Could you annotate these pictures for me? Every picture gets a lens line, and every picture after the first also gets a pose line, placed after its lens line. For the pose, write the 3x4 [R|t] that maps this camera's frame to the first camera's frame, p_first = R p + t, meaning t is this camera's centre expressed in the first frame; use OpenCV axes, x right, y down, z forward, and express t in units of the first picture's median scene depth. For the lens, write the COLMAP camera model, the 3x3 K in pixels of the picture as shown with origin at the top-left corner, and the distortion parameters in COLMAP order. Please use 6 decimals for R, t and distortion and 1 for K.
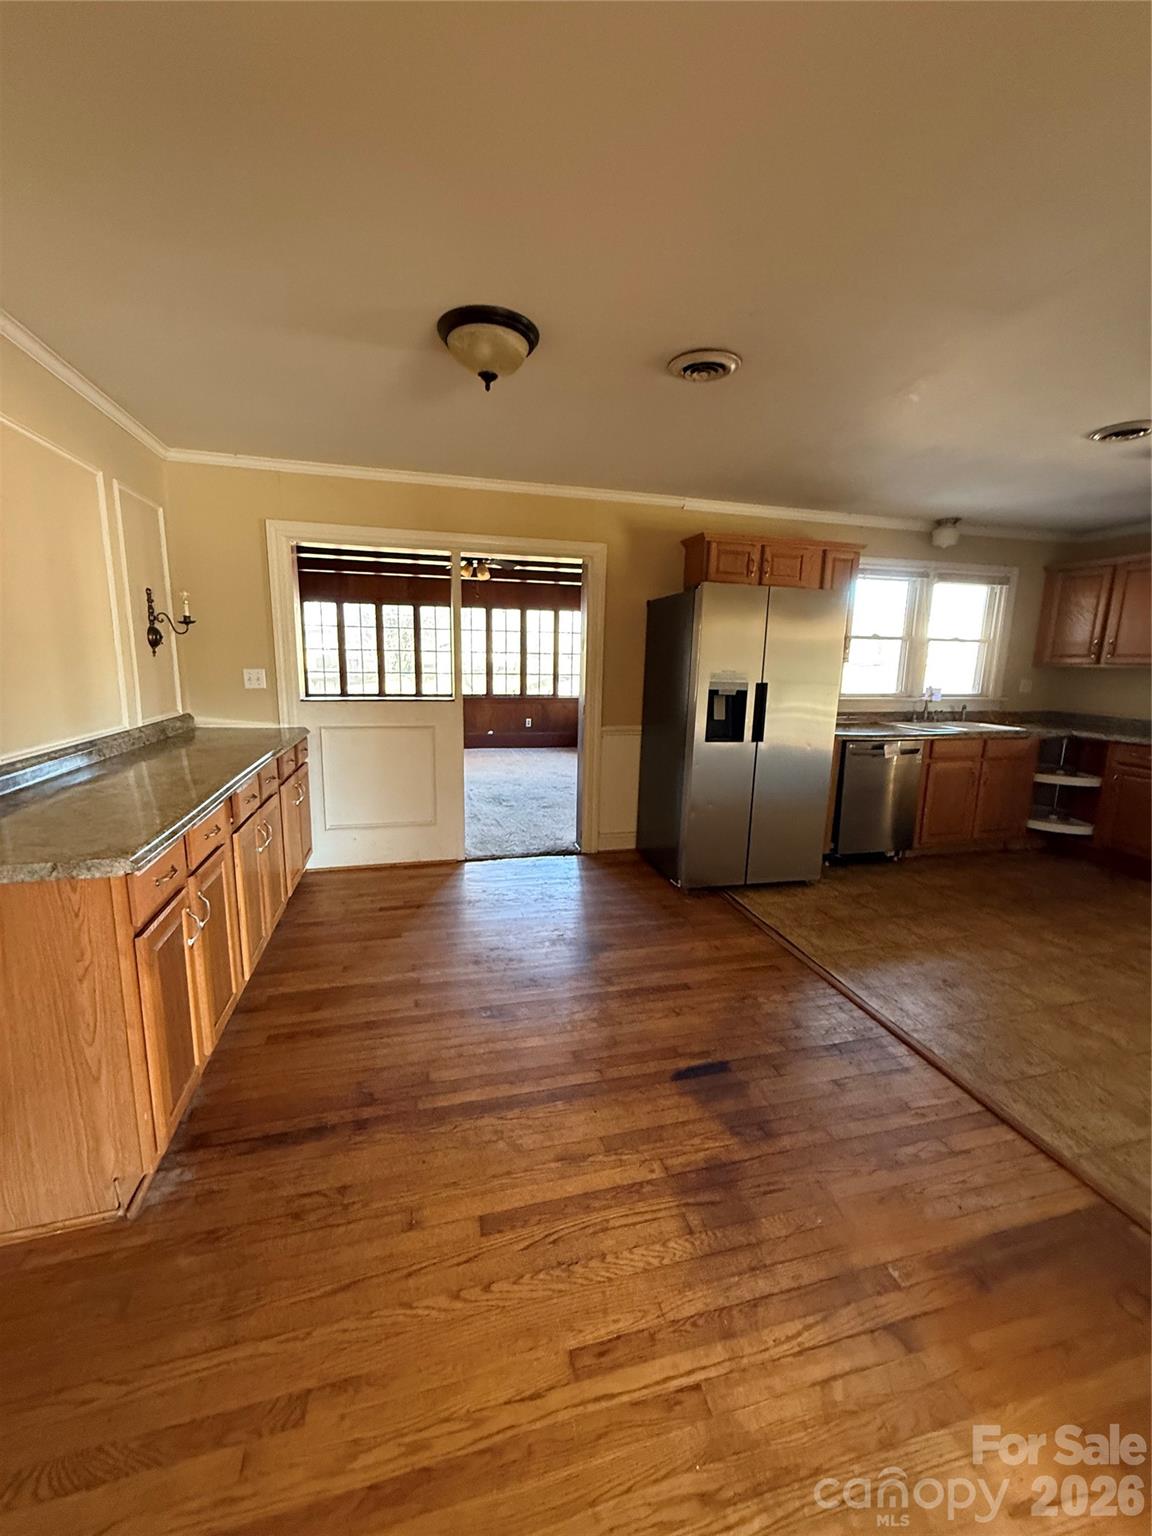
lens RADIAL K [[616.1, 0, 576.0], [0, 616.1, 768.0], [0, 0, 1]] dist [0.002745, 0.000229]
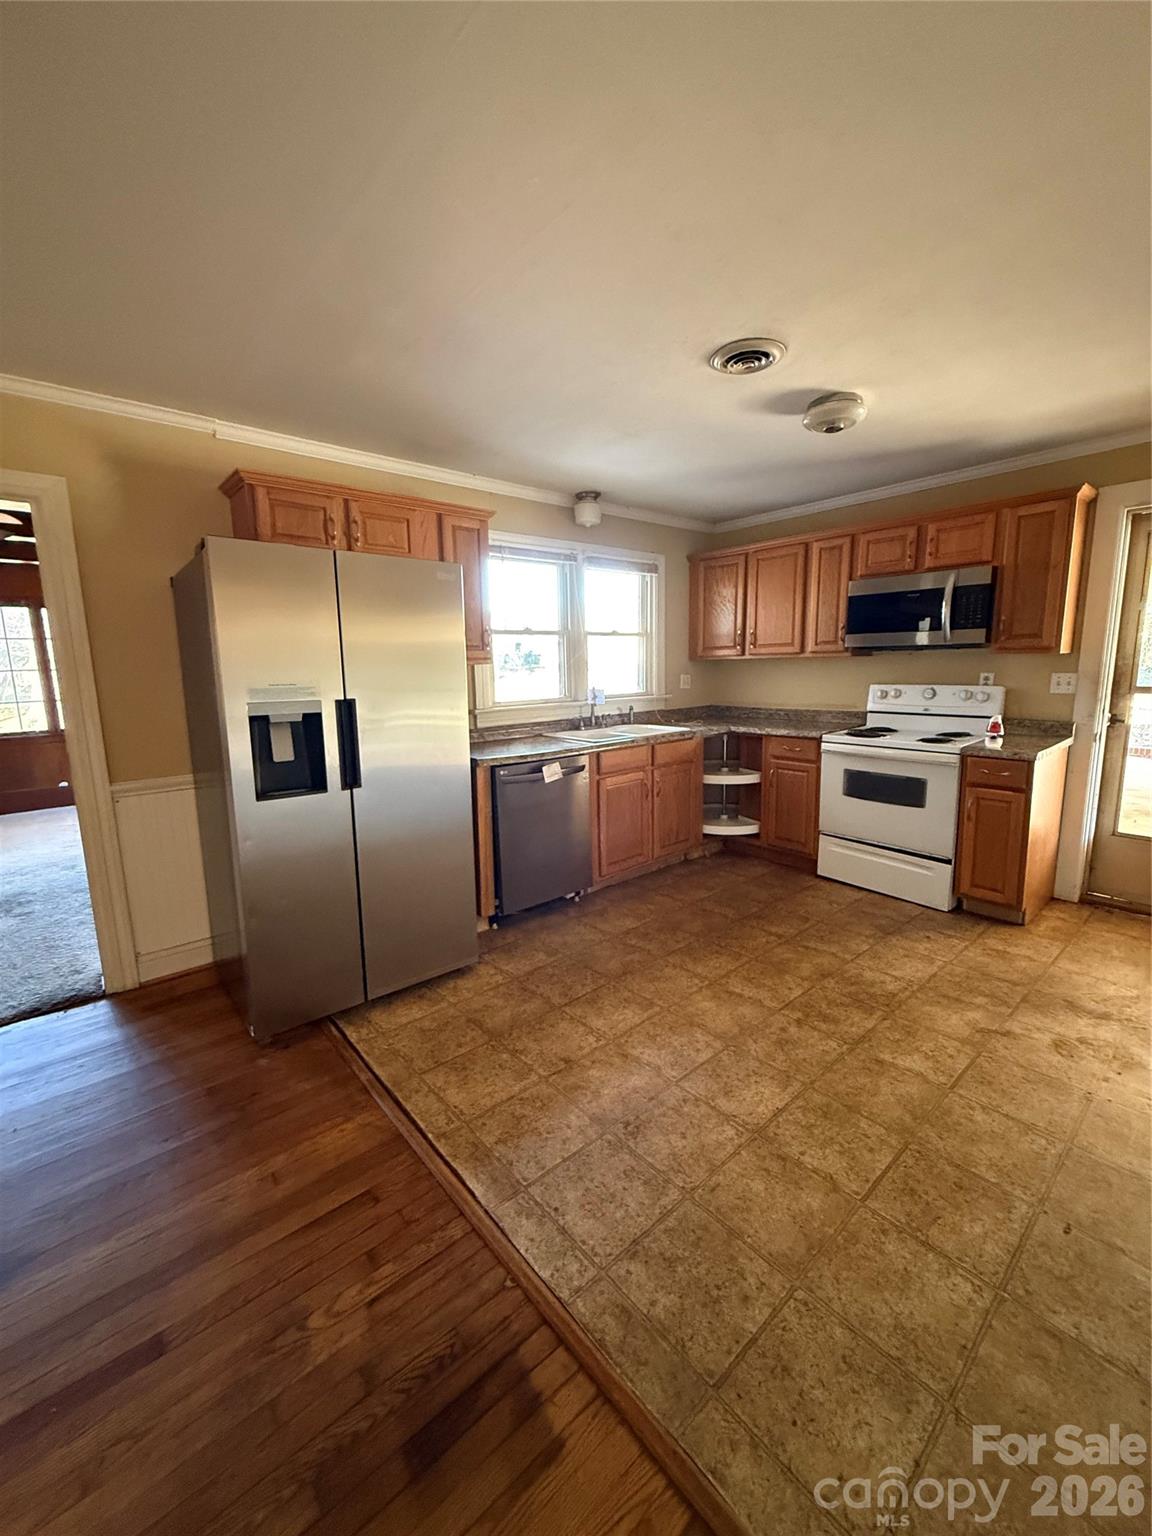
lens RADIAL K [[613.7, 0, 576.0], [0, 613.7, 768.0], [0, 0, 1]] dist [-0.001520, -0.000133]
pose [[0.902508, -0.109834, 0.416432, 0.198367], [0.114312, 0.993343, 0.014253, -0.038525], [-0.415225, 0.034740, 0.909055, 0.254093]]
